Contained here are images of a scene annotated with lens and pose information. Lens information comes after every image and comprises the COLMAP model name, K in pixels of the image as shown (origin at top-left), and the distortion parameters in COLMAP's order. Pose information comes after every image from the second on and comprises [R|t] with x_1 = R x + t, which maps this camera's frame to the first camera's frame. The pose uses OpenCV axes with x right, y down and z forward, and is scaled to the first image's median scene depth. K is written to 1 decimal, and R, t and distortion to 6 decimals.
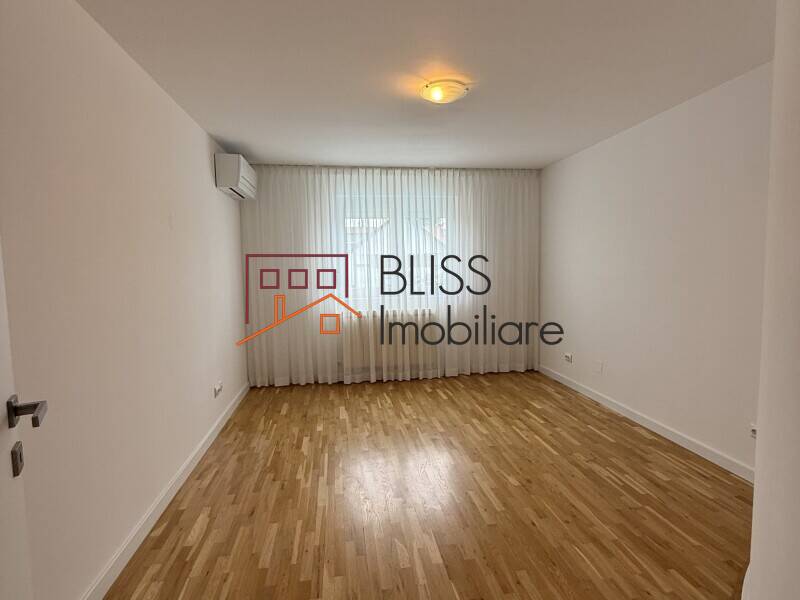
lens RADIAL K [[320.0, 0, 400.0], [0, 320.0, 300.0], [0, 0, 1]] dist [-0.000119, 0.000519]
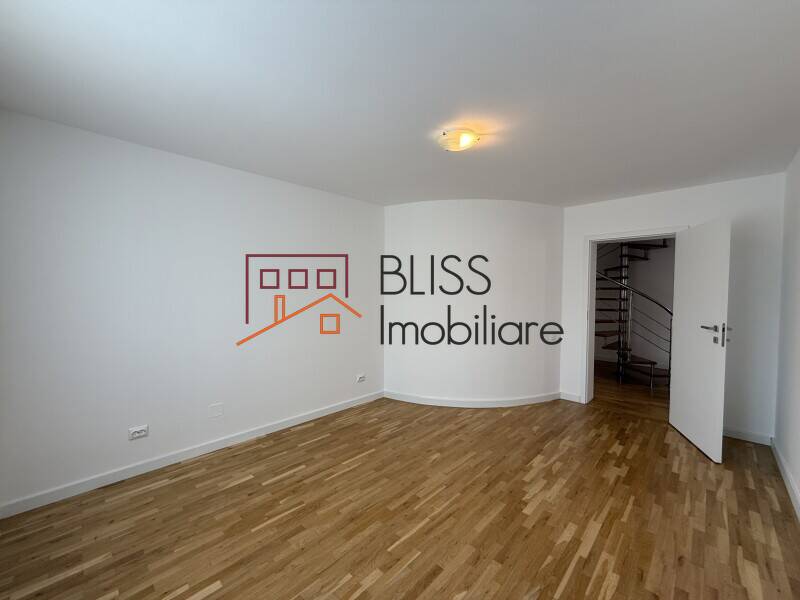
lens RADIAL K [[320.0, 0, 400.0], [0, 320.0, 300.0], [0, 0, 1]] dist [-0.000119, 0.000519]
pose [[-0.534875, -0.010047, 0.844872, -0.509389], [0.097484, 0.992518, 0.073519, -0.137899], [-0.839289, 0.121685, -0.529893, 1.319342]]
